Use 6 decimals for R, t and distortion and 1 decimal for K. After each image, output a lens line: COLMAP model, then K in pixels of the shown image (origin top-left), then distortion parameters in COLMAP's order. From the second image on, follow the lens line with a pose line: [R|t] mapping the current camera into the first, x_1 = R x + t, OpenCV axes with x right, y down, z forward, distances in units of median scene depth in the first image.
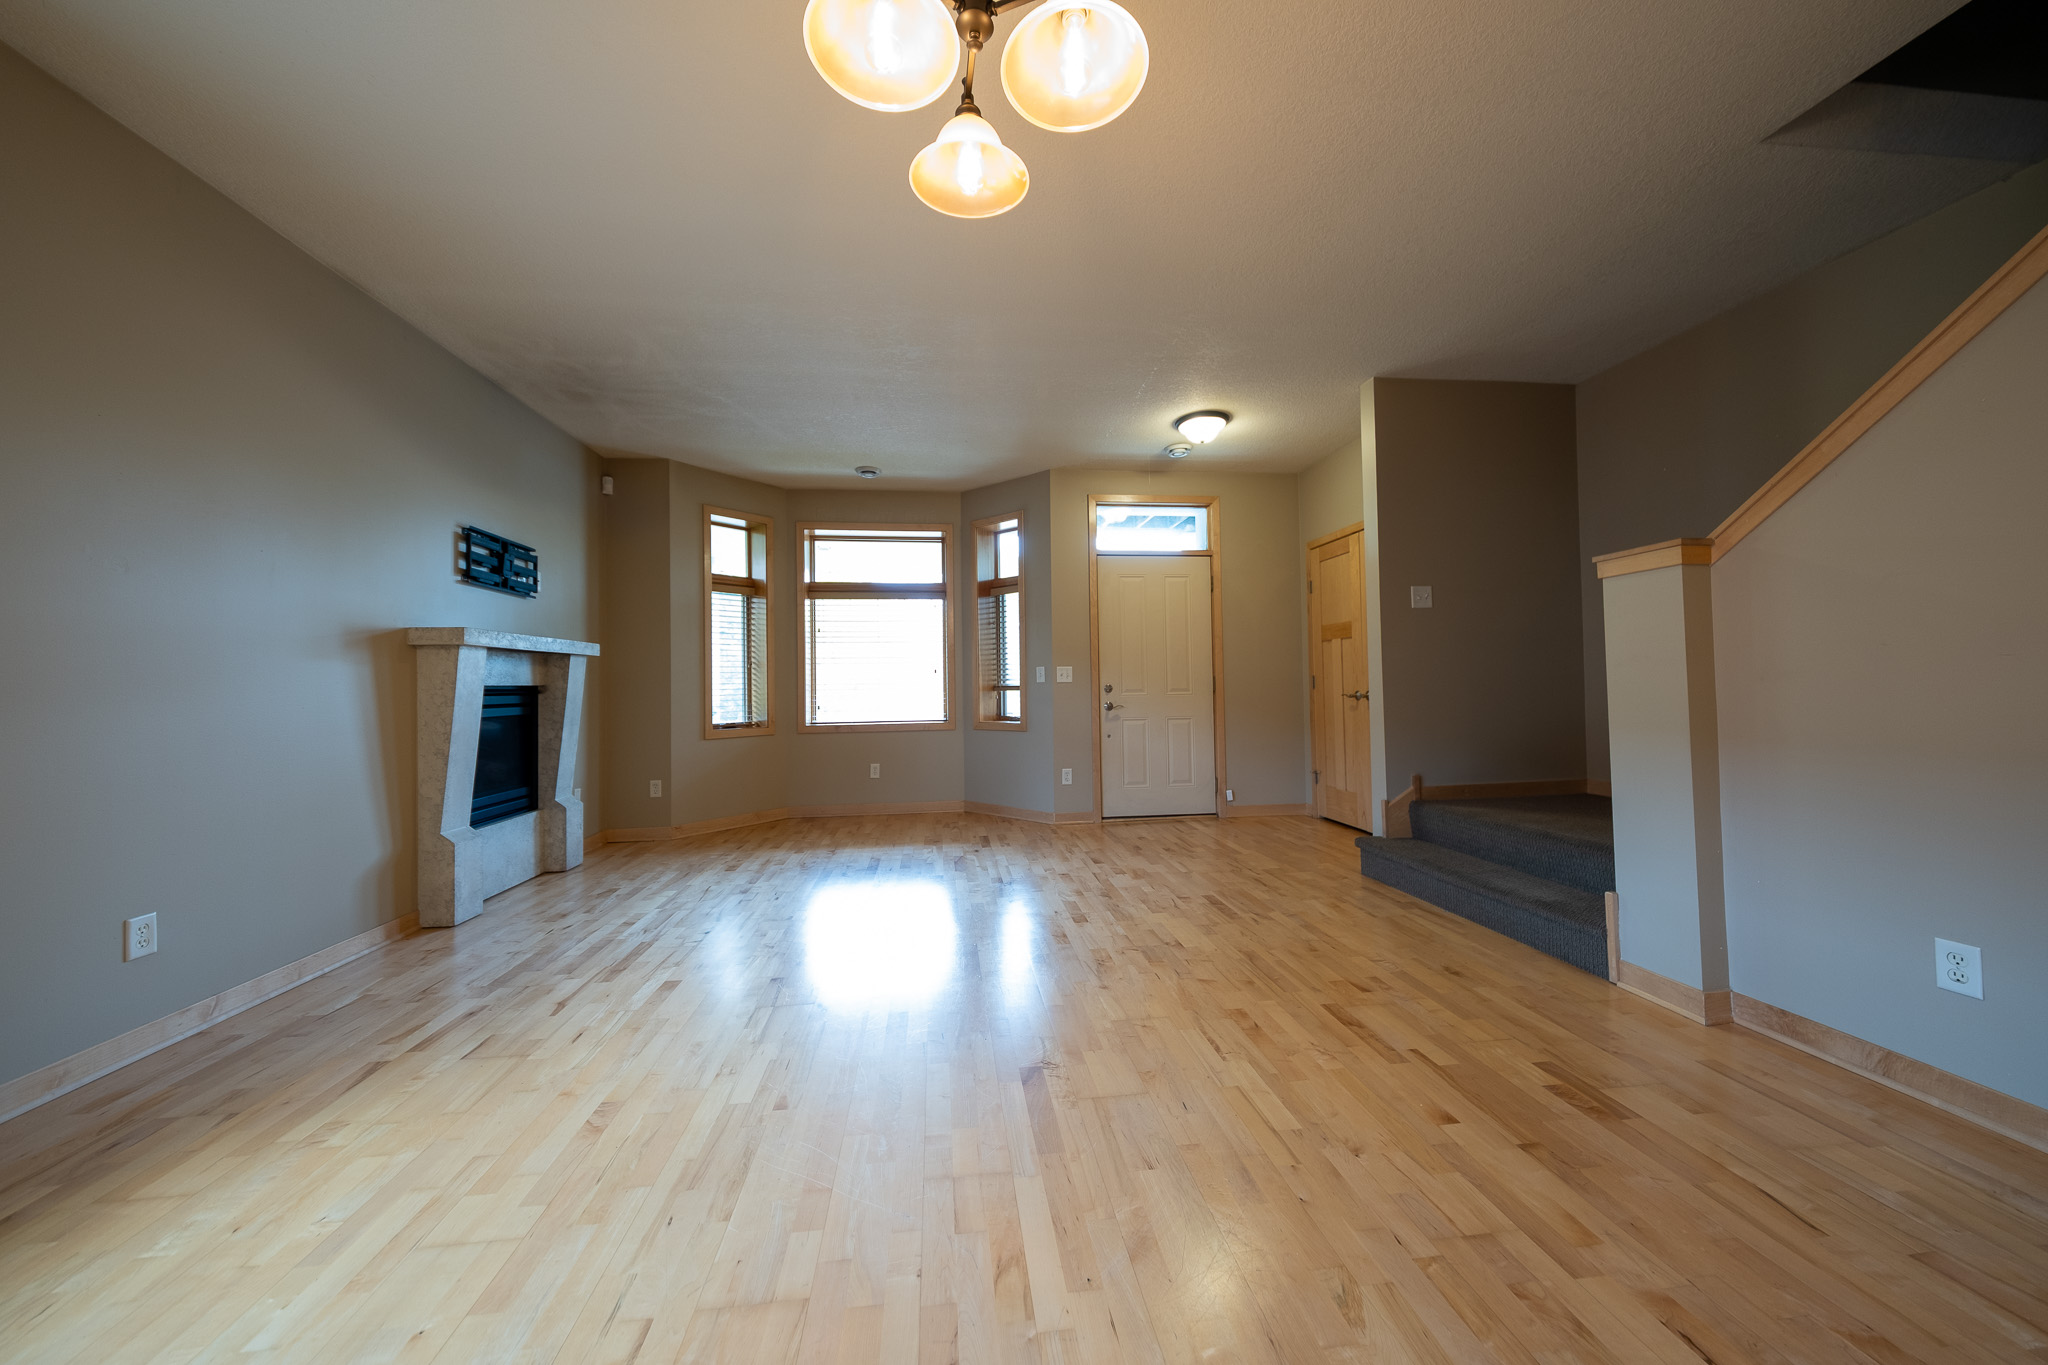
lens RADIAL K [[690.7, 0, 1017.2], [0, 690.7, 671.7], [0, 0, 1]] dist [0.005262, -0.001156]
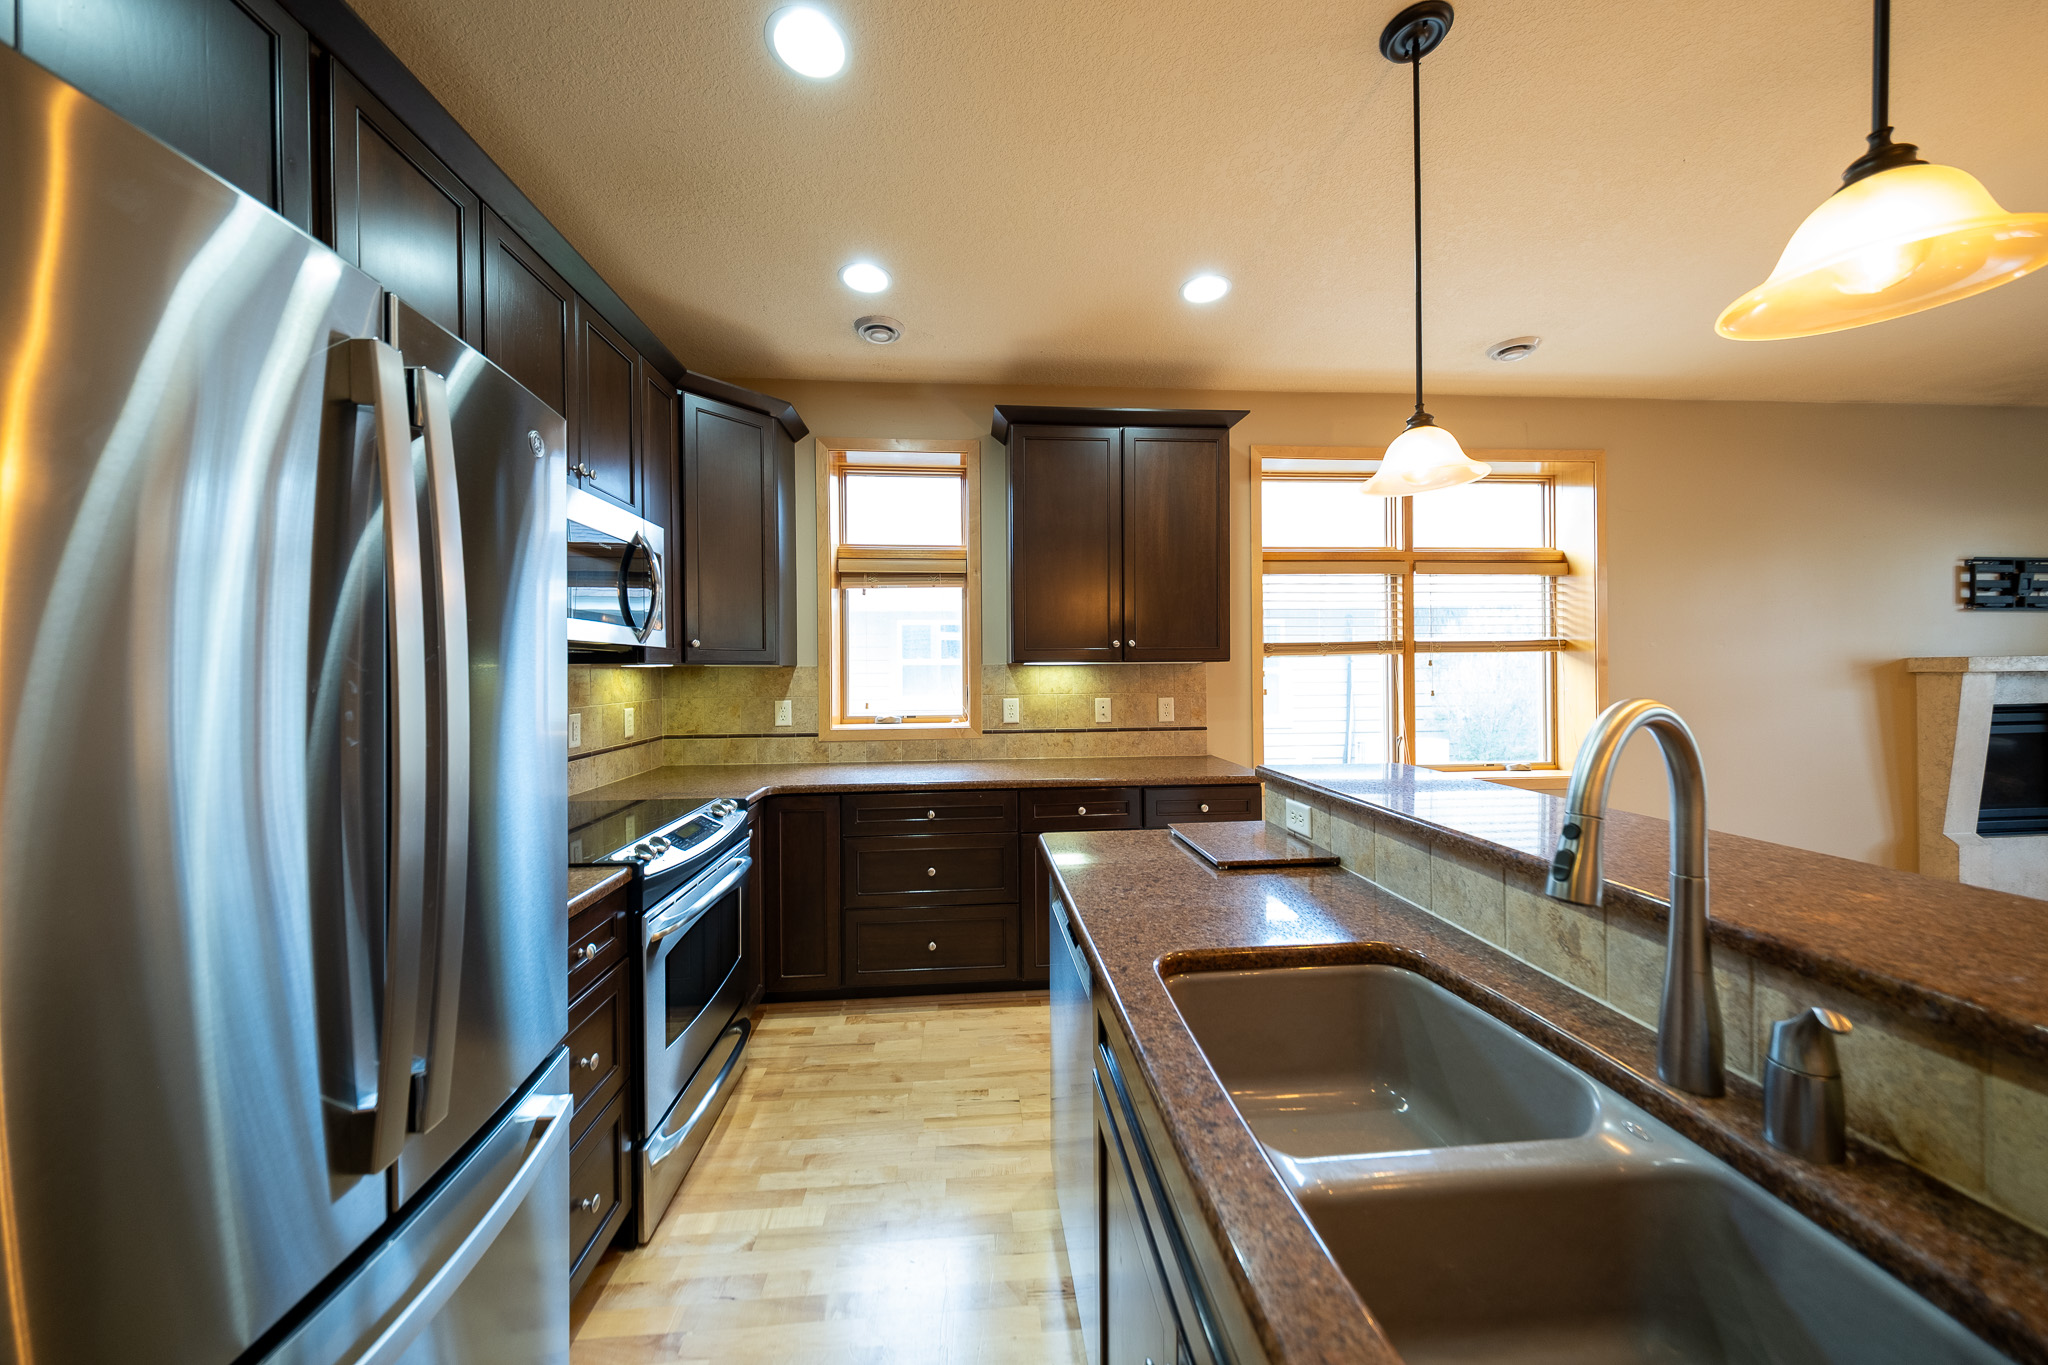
lens RADIAL K [[690.7, 0, 1019.4], [0, 690.7, 678.0], [0, 0, 1]] dist [0.005262, -0.001156]
pose [[-0.032323, 0.023795, -0.999194, 0.260385], [0.035023, 0.999130, 0.022661, -0.074609], [0.998864, -0.034262, -0.033128, -0.345773]]
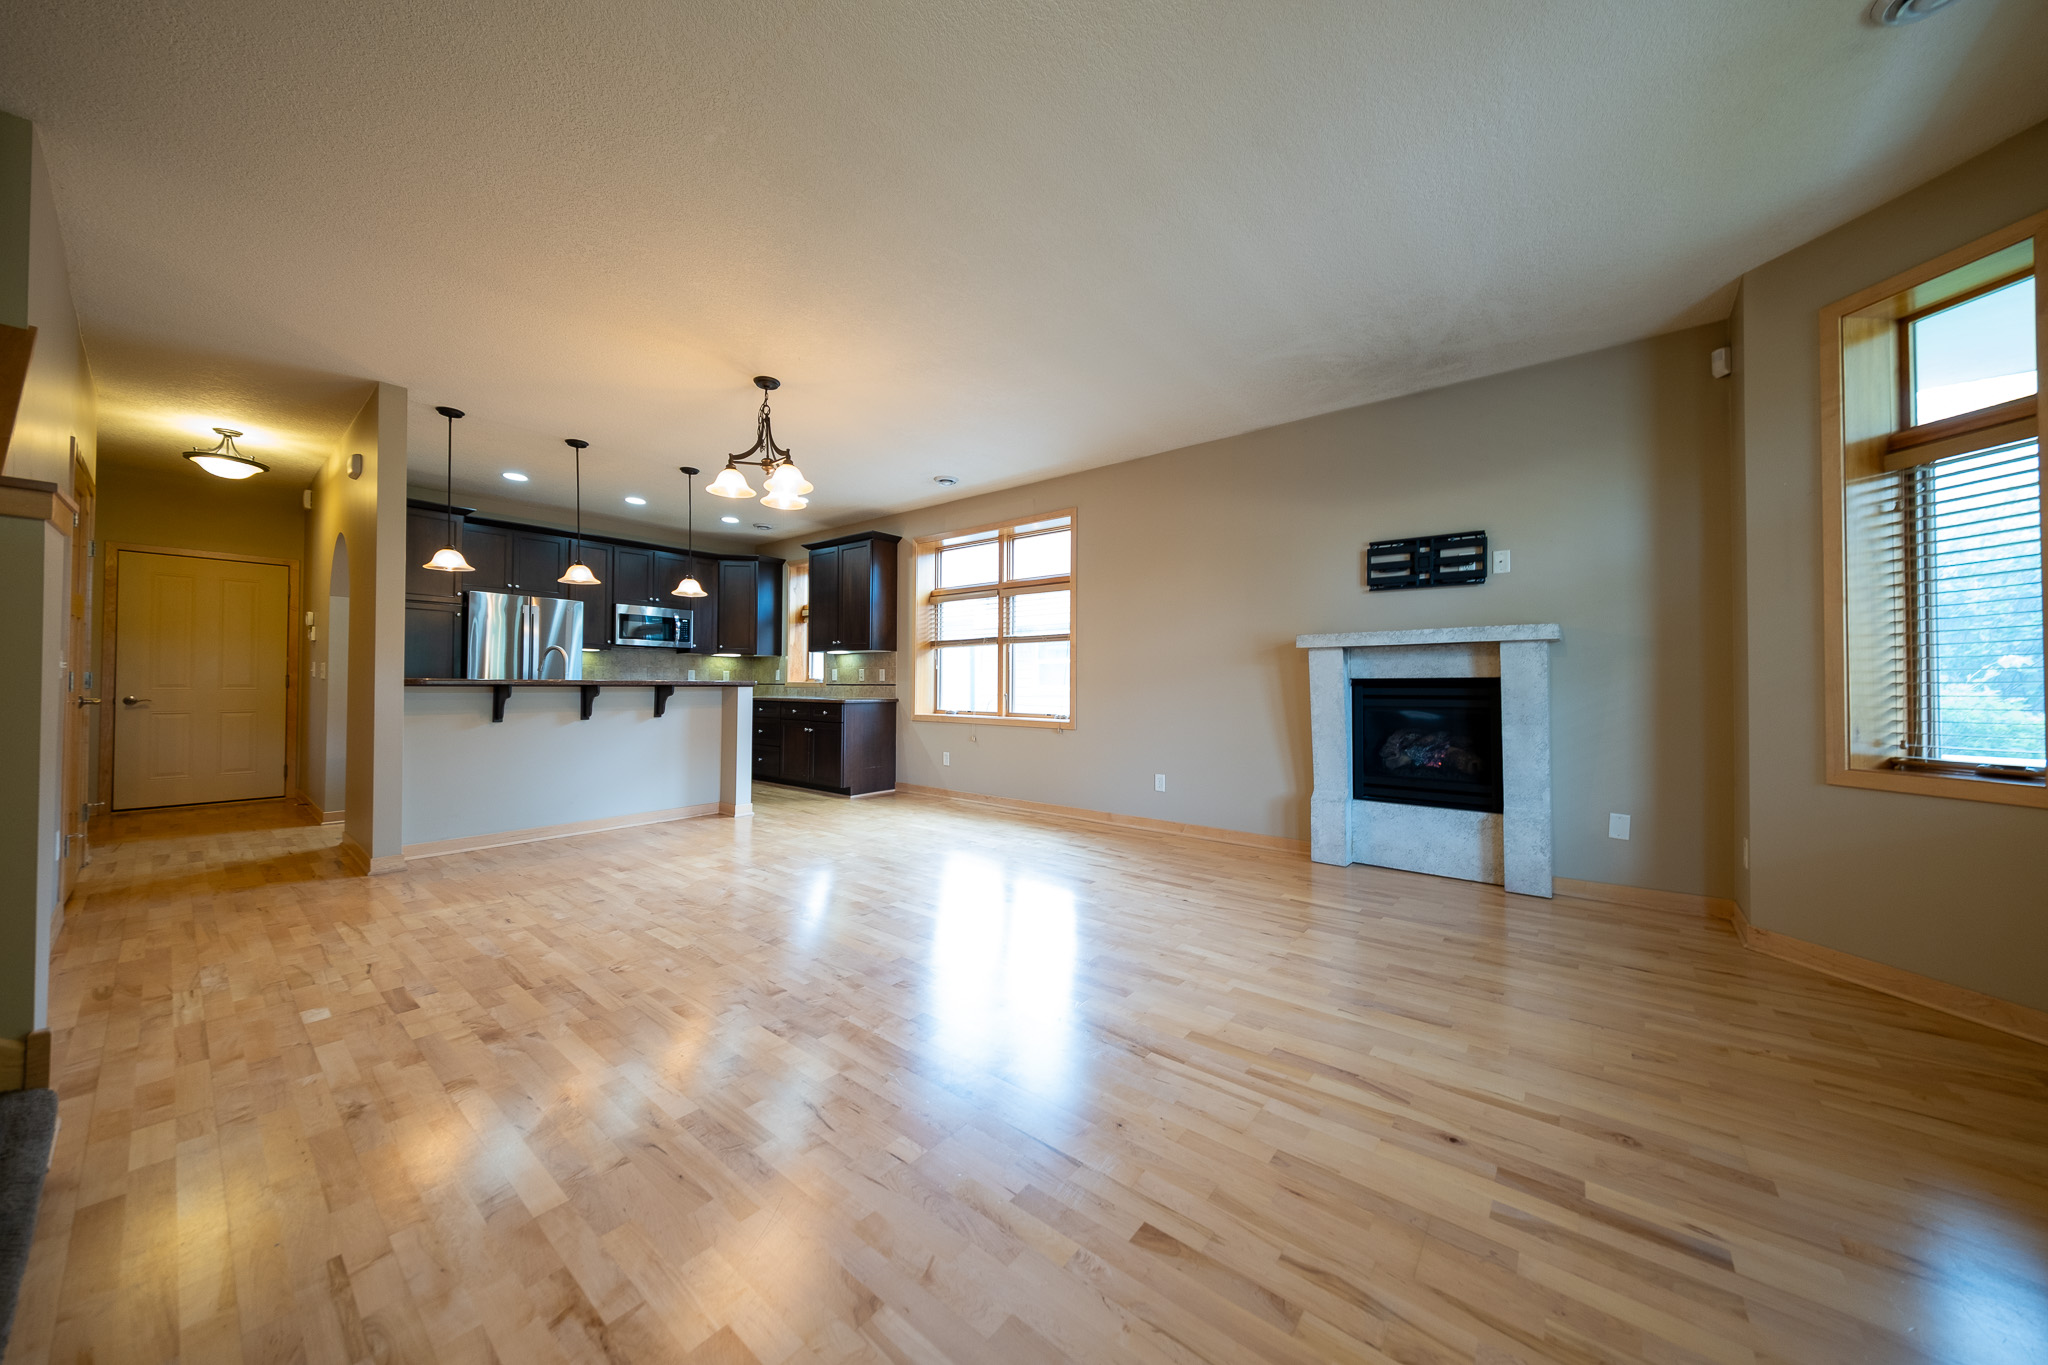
lens RADIAL K [[690.7, 0, 1036.2], [0, 690.7, 675.0], [0, 0, 1]] dist [0.005262, -0.001156]
pose [[-0.709110, -0.005889, -0.705073, 0.327049], [0.017460, 0.999512, -0.025909, 0.024772], [0.704882, -0.030683, -0.708661, 1.069927]]
